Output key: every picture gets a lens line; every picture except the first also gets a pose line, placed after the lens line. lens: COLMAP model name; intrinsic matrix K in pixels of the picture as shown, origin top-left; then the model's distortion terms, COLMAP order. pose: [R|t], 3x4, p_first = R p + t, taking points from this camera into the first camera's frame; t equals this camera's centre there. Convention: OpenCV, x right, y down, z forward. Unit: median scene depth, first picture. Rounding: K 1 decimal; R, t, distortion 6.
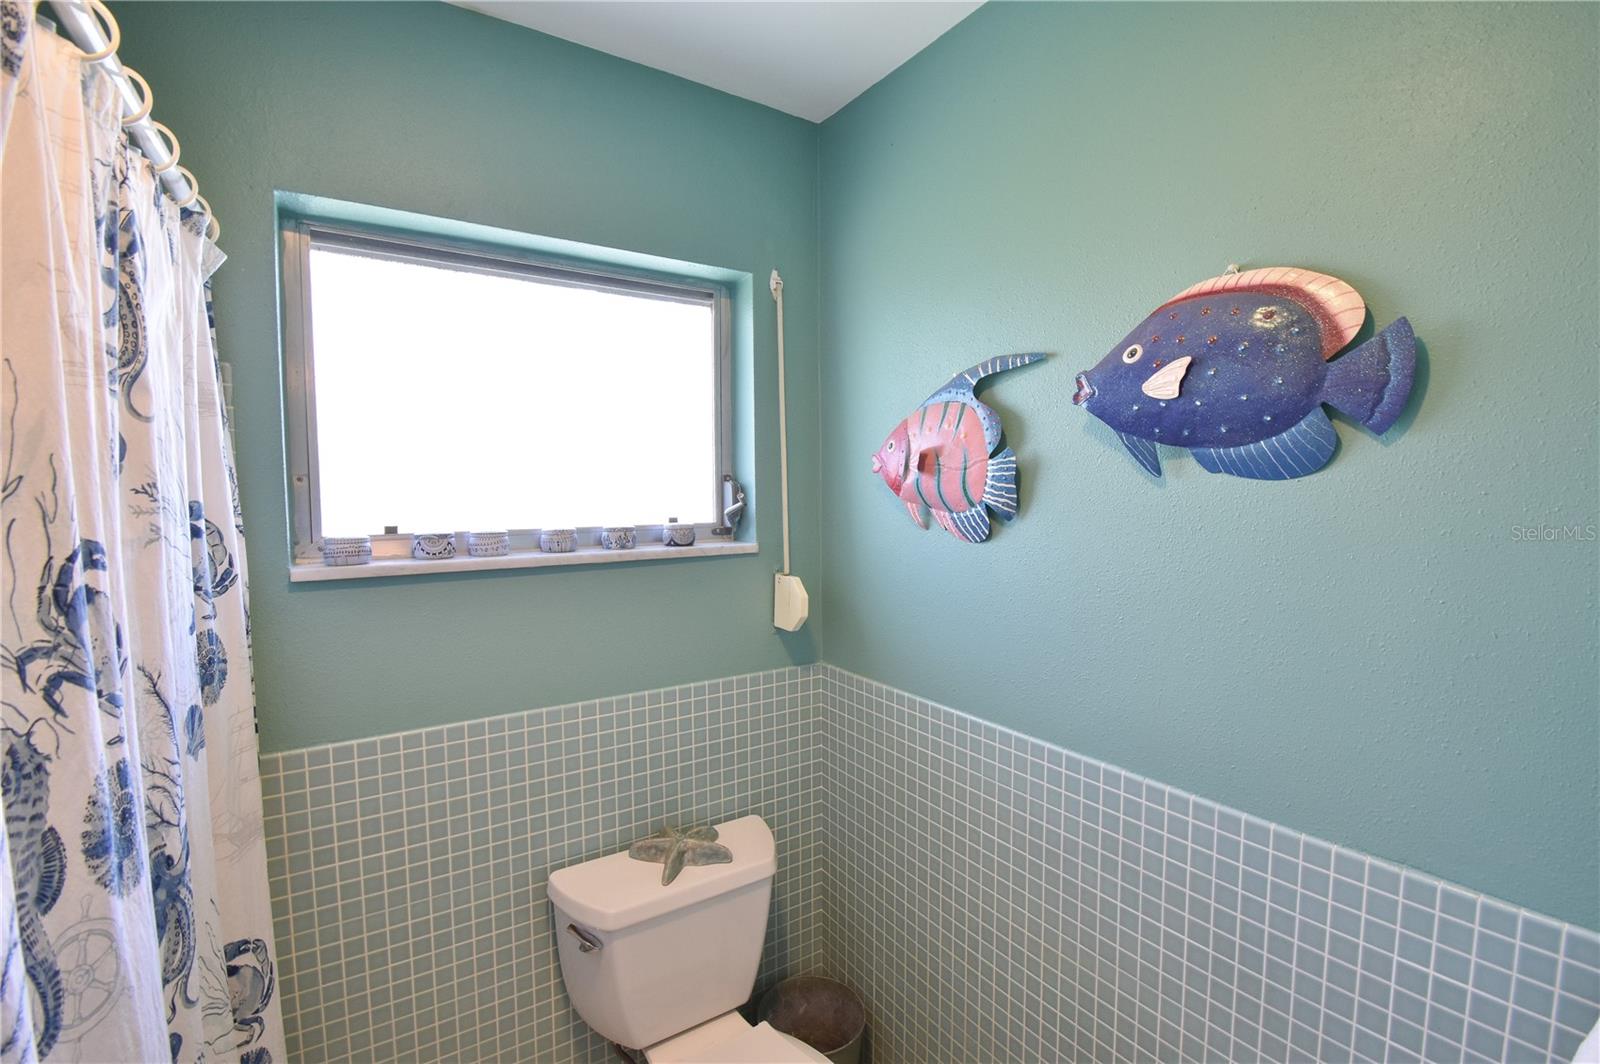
lens RADIAL K [[722.1, 0, 800.3], [0, 722.1, 532.7], [0, 0, 1]] dist [-0.002323, -0.002774]
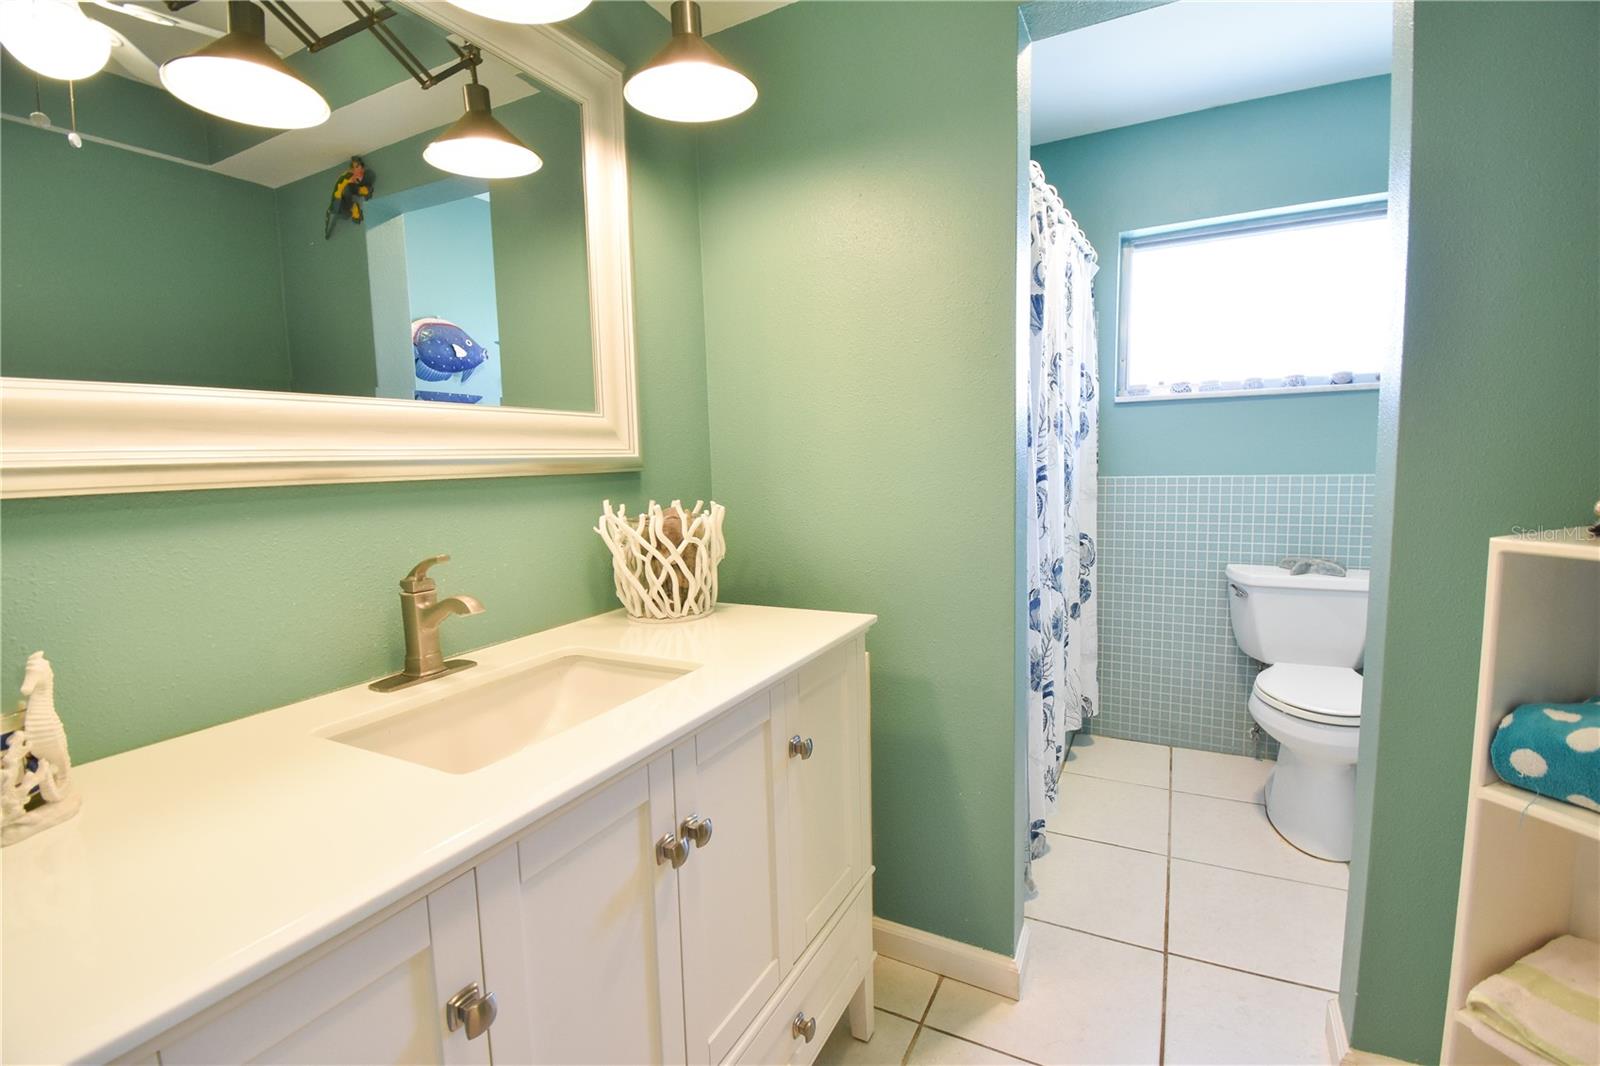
lens RADIAL K [[722.1, 0, 801.1], [0, 722.1, 529.3], [0, 0, 1]] dist [-0.002323, -0.002774]
pose [[0.477093, 0.078680, -0.875323, 0.967836], [-0.036269, 0.996899, 0.069840, 0.383195], [0.878104, -0.001573, 0.478468, -1.103300]]
